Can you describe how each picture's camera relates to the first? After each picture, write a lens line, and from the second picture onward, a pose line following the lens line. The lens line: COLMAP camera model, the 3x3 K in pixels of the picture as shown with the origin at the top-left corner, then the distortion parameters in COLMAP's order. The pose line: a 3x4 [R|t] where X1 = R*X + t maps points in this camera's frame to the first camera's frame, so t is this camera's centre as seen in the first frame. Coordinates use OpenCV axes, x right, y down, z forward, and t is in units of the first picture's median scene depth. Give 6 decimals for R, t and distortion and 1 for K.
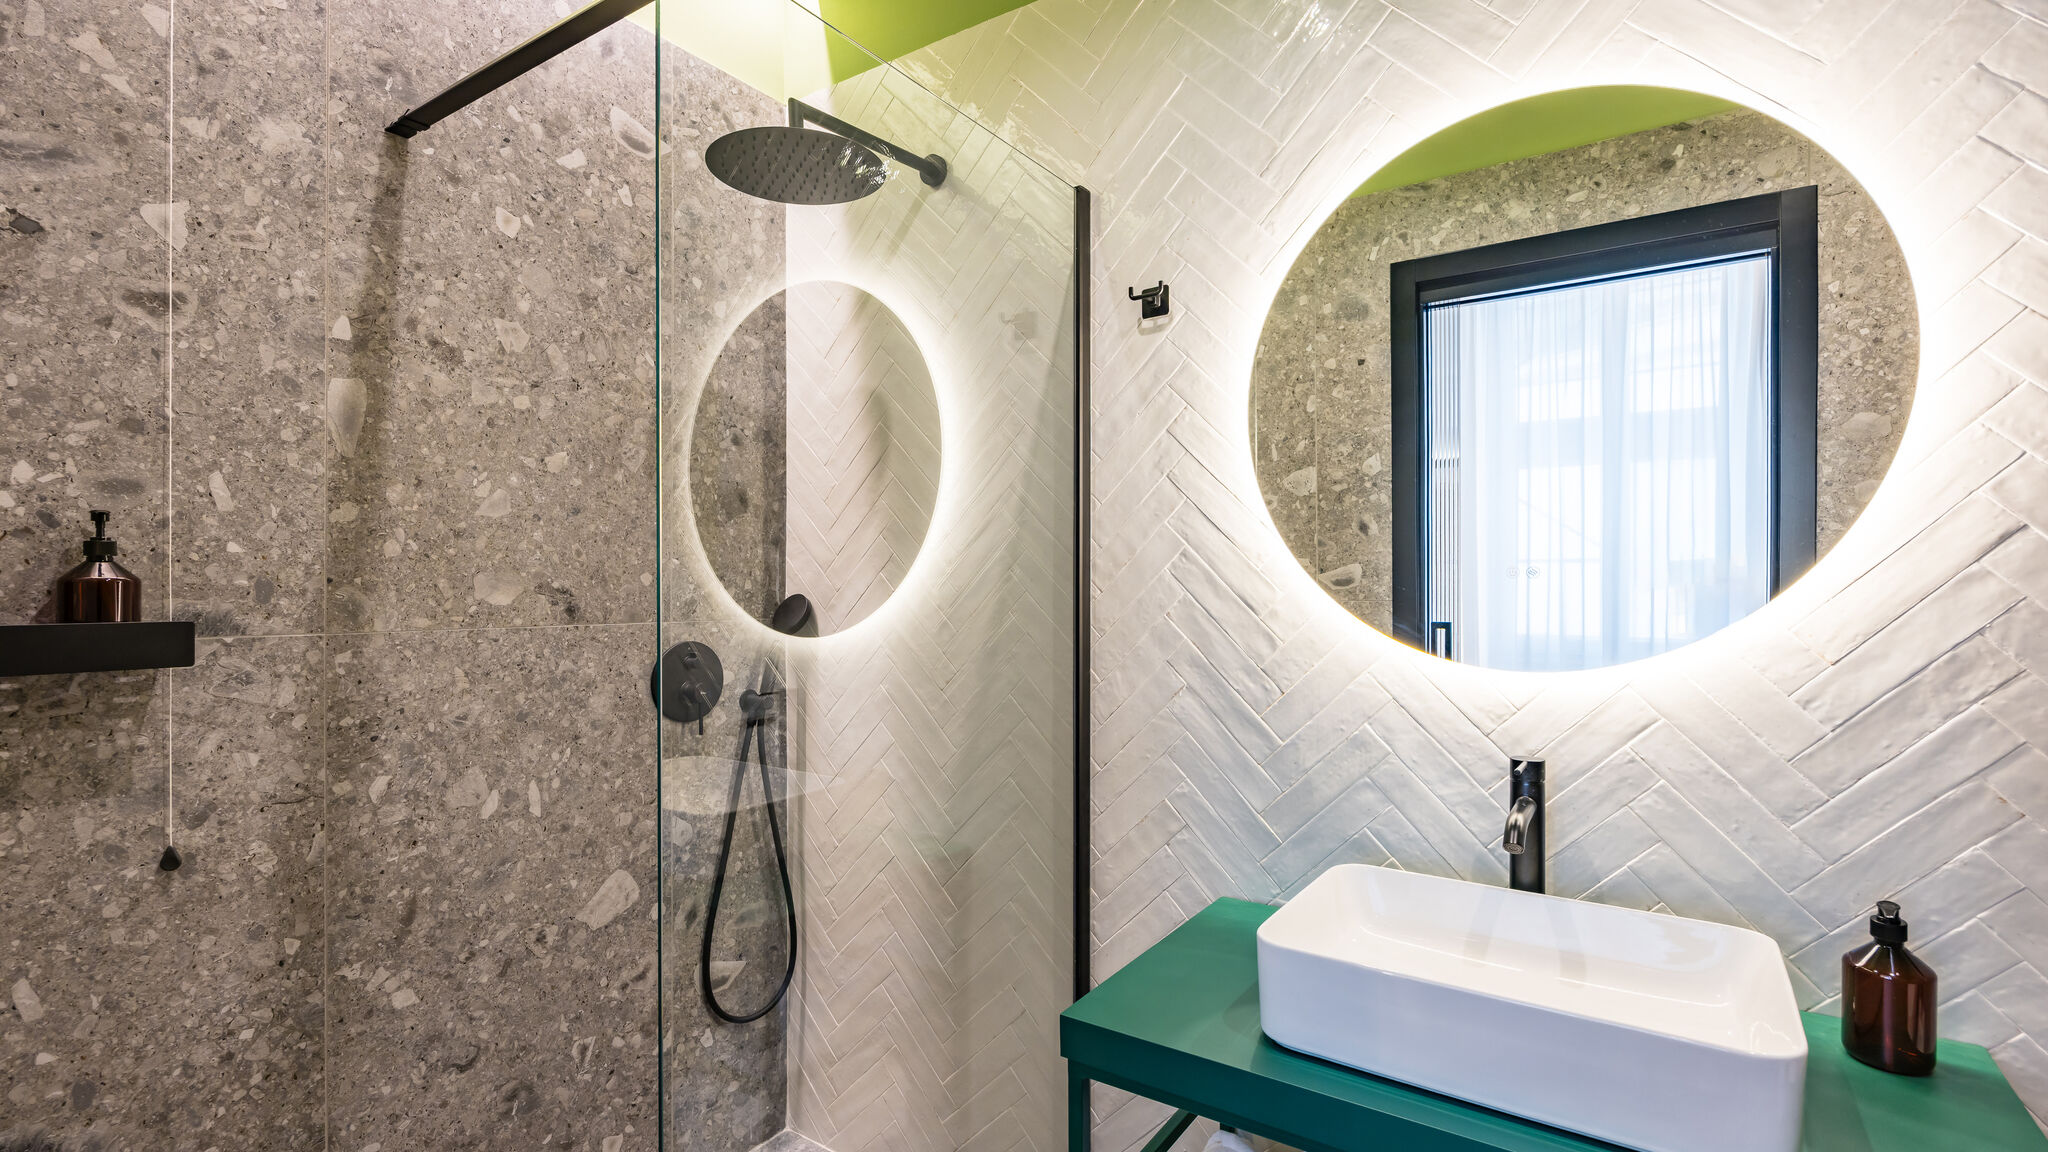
lens RADIAL K [[938.2, 0, 966.5], [0, 938.2, 585.5], [0, 0, 1]] dist [0.003865, -0.003024]
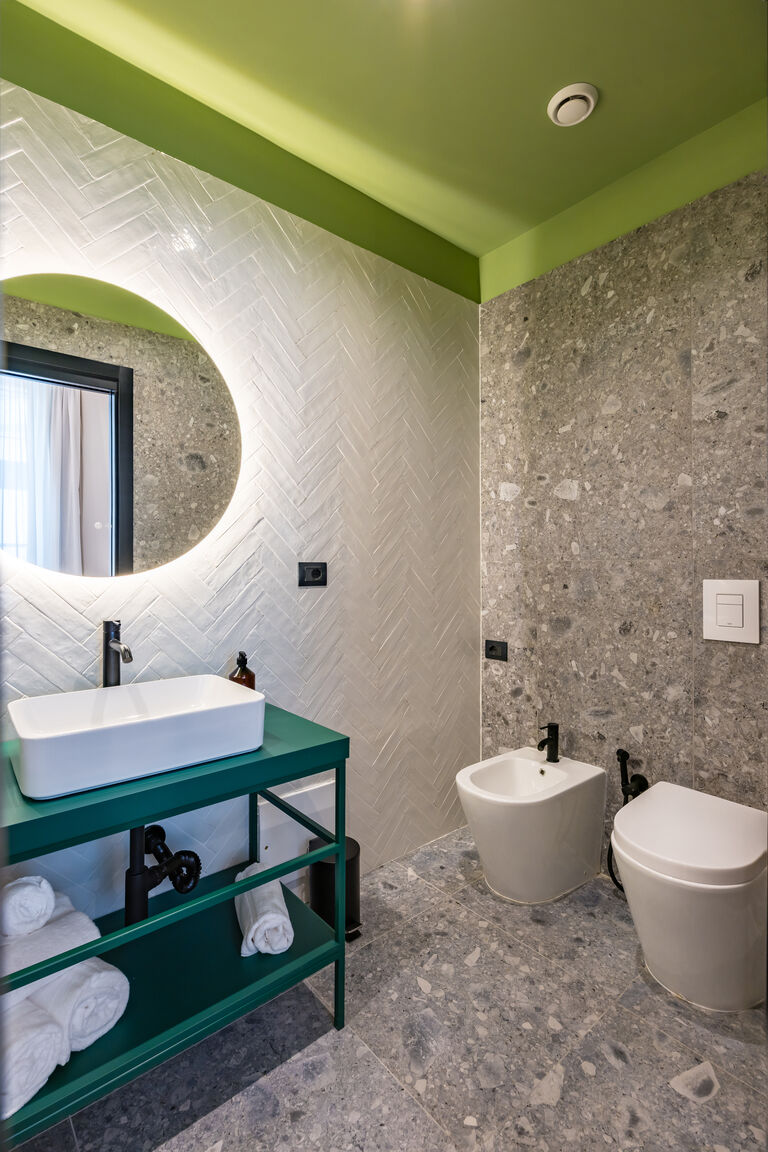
lens RADIAL K [[544.5, 0, 414.2], [0, 544.5, 566.0], [0, 0, 1]] dist [0.000546, -0.003644]
pose [[0.217662, -0.005021, 0.976011, -0.298275], [0.007435, 0.999966, 0.003486, 0.057299], [-0.975996, 0.006498, 0.217692, 0.107071]]
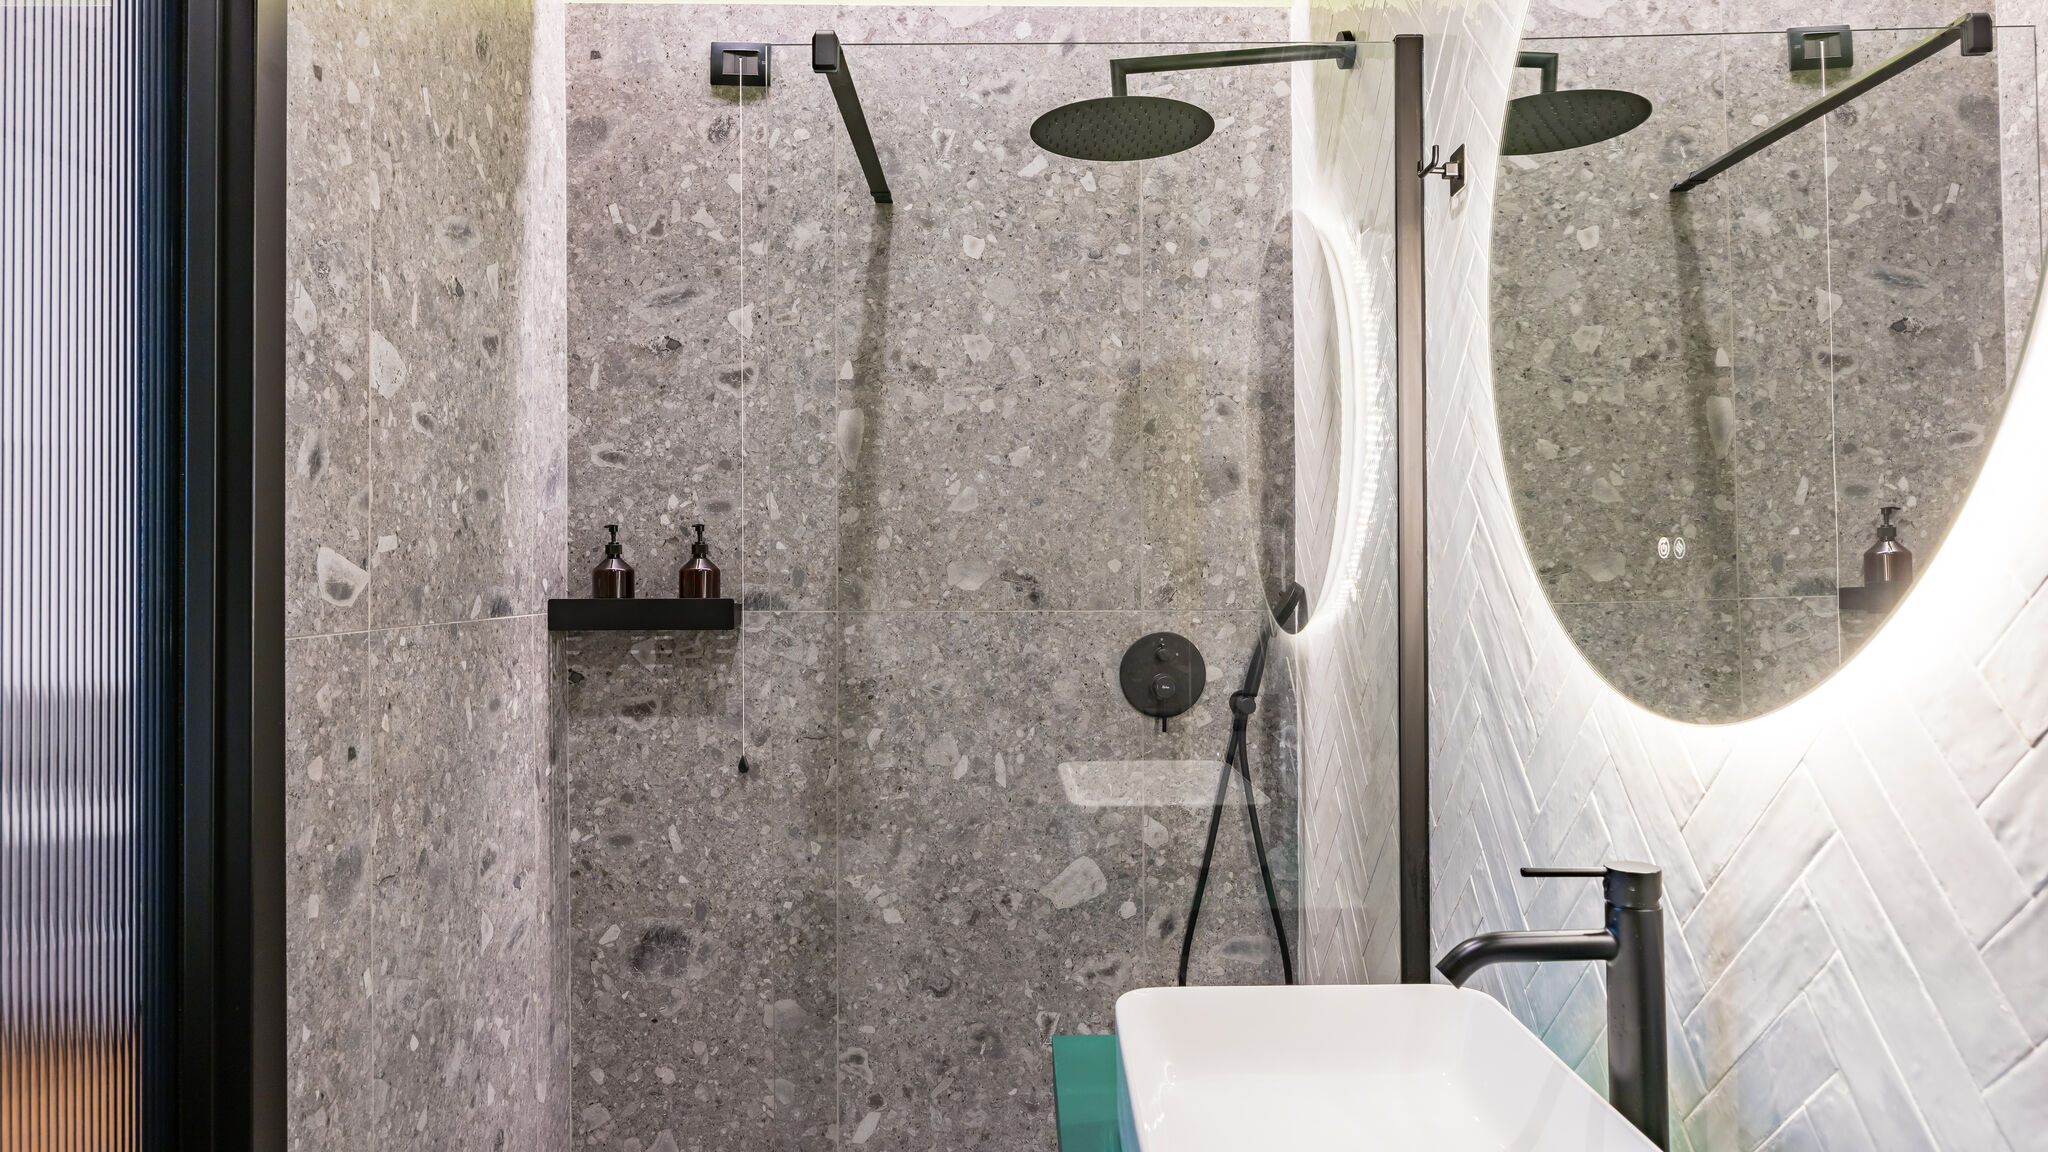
lens RADIAL K [[1303.8, 0, 1051.3], [0, 1303.8, 559.5], [0, 0, 1]] dist [0.002495, 0.003765]
pose [[0.579648, -0.009937, -0.814807, 0.839139], [0.003515, 0.999947, -0.009694, -0.000562], [0.814860, 0.002755, 0.579652, 0.185075]]
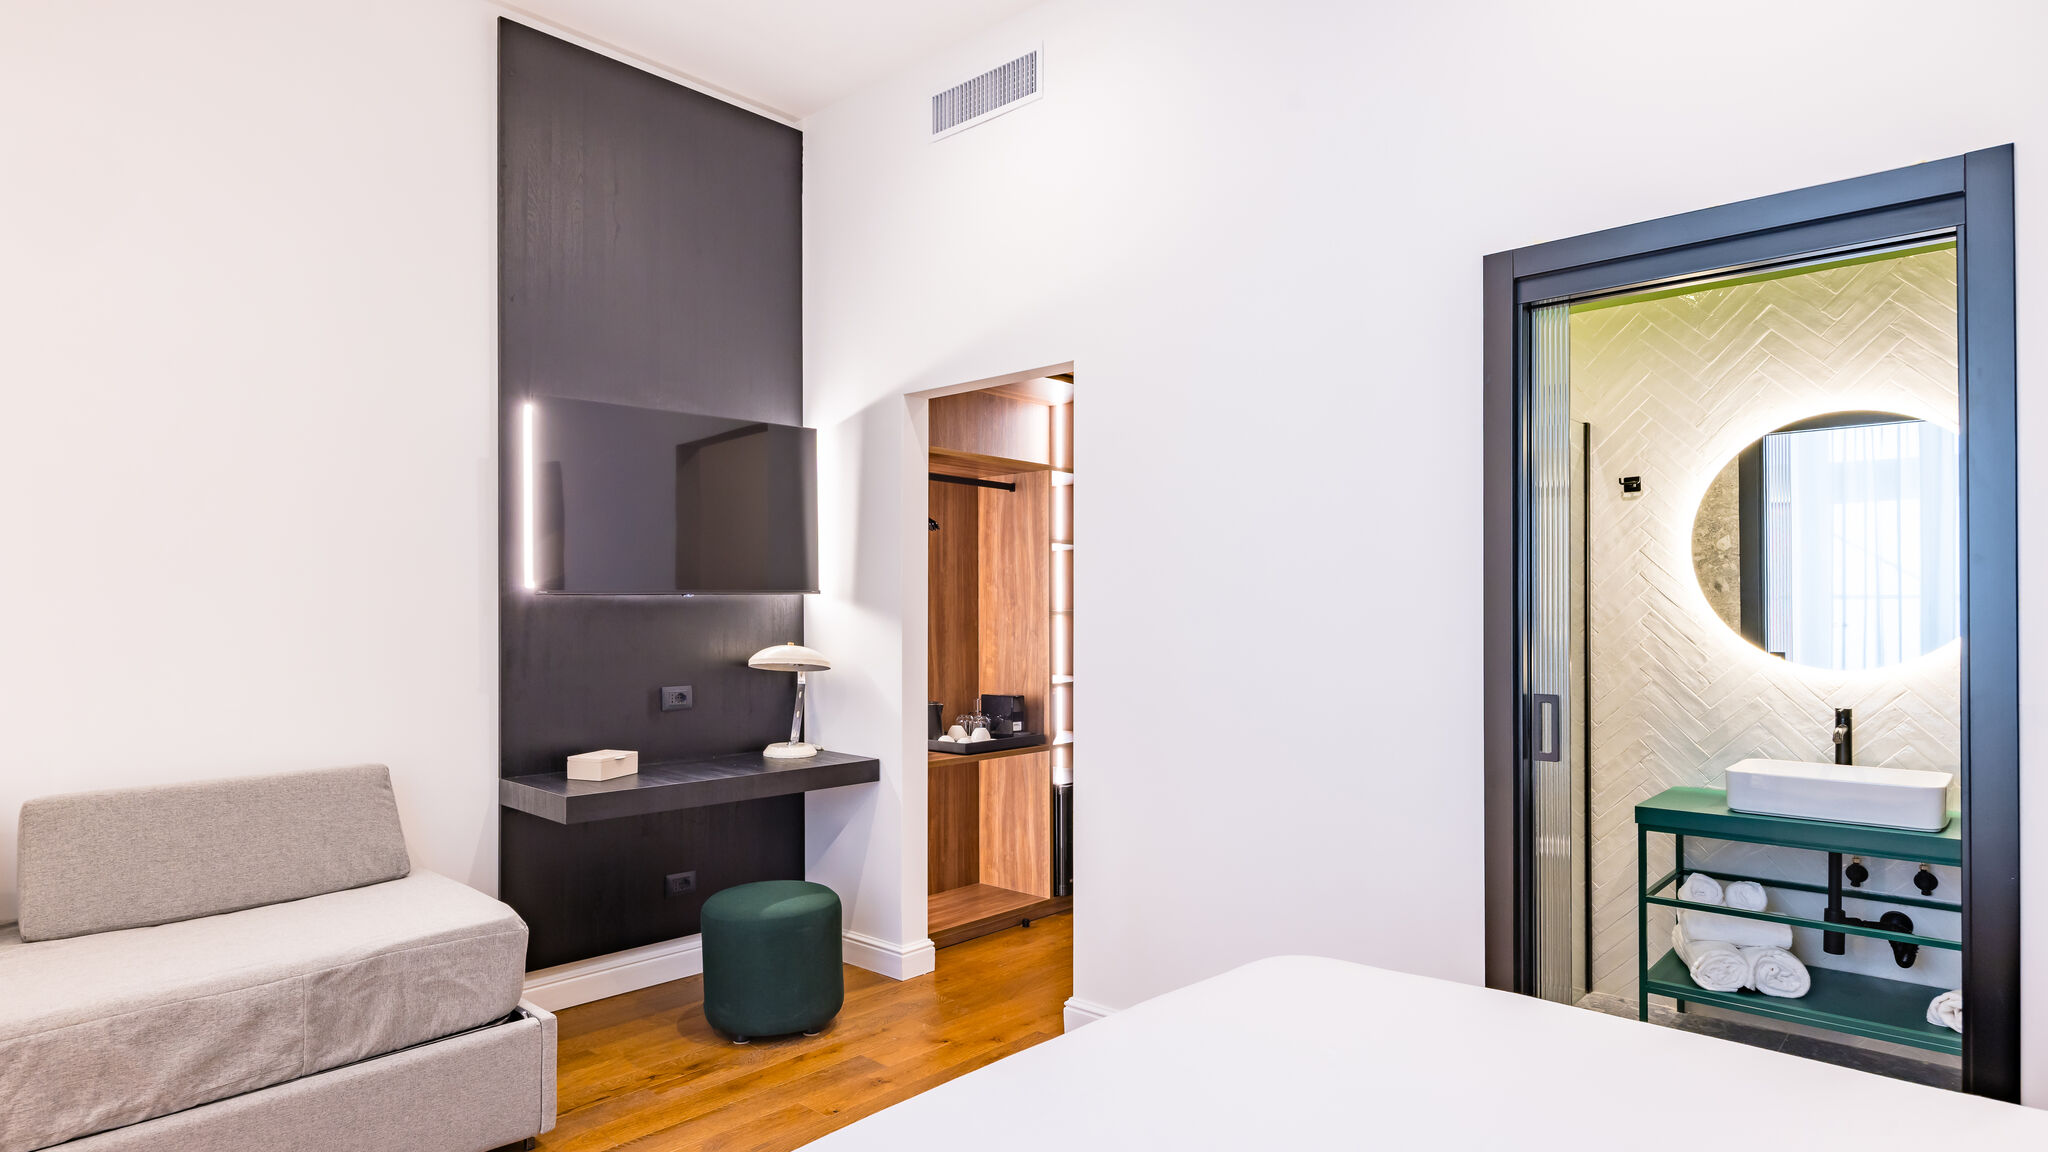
lens RADIAL K [[1162.7, 0, 914.5], [0, 1162.7, 613.3], [0, 0, 1]] dist [0.016060, -0.009465]
pose [[0.991311, -0.003431, -0.131494, -0.981591], [0.003170, 0.999993, -0.002194, -0.034333], [0.131500, 0.001758, 0.991315, -1.640682]]
